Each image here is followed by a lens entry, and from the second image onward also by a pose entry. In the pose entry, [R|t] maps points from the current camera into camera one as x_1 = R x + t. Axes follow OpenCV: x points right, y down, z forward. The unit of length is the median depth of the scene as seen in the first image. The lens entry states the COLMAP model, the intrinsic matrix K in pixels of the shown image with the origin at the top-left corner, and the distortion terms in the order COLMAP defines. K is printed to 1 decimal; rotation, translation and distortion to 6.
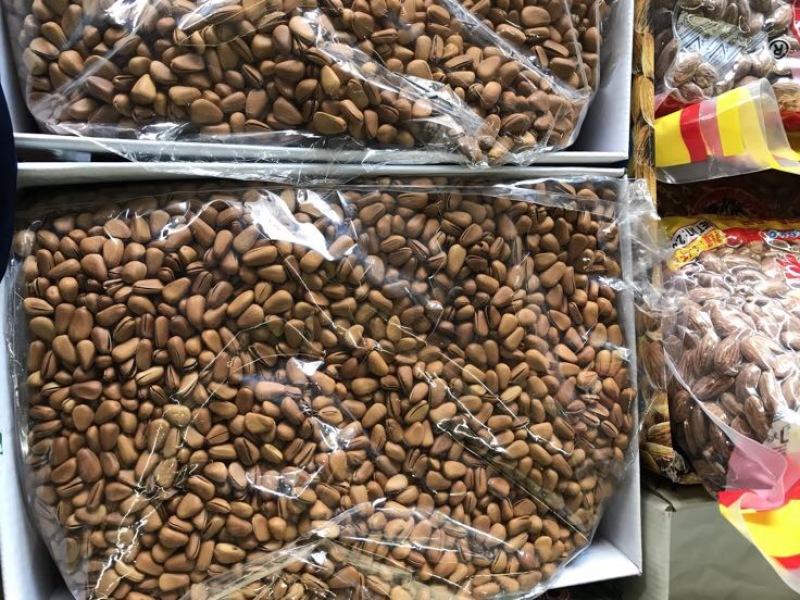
lens RADIAL K [[604.2, 0, 400.0], [0, 604.2, 300.0], [0, 0, 1]] dist [0.002919, -0.001816]
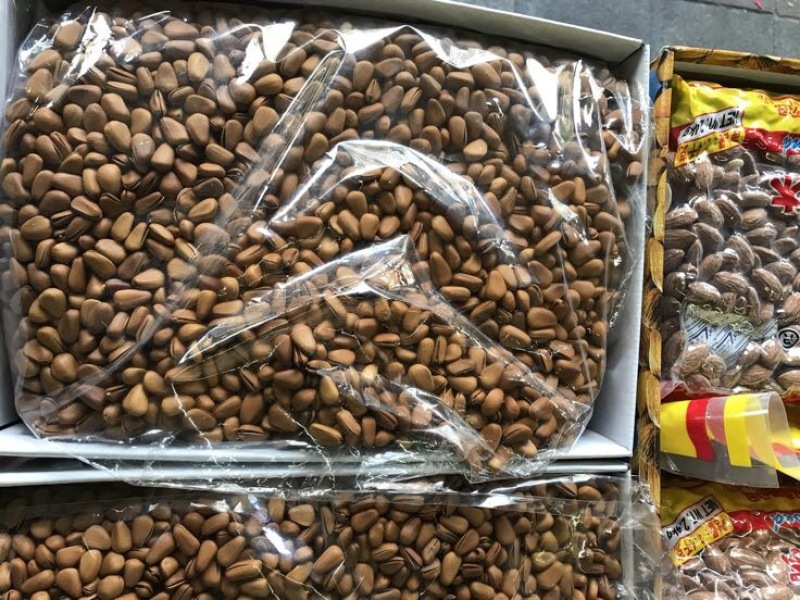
lens RADIAL K [[604.2, 0, 400.0], [0, 604.2, 300.0], [0, 0, 1]] dist [0.002919, -0.001816]
pose [[0.998705, 0.050874, 0.000091, -0.008026], [-0.050747, 0.996341, -0.068767, -0.423834], [-0.003589, 0.068673, 0.997633, 0.018331]]
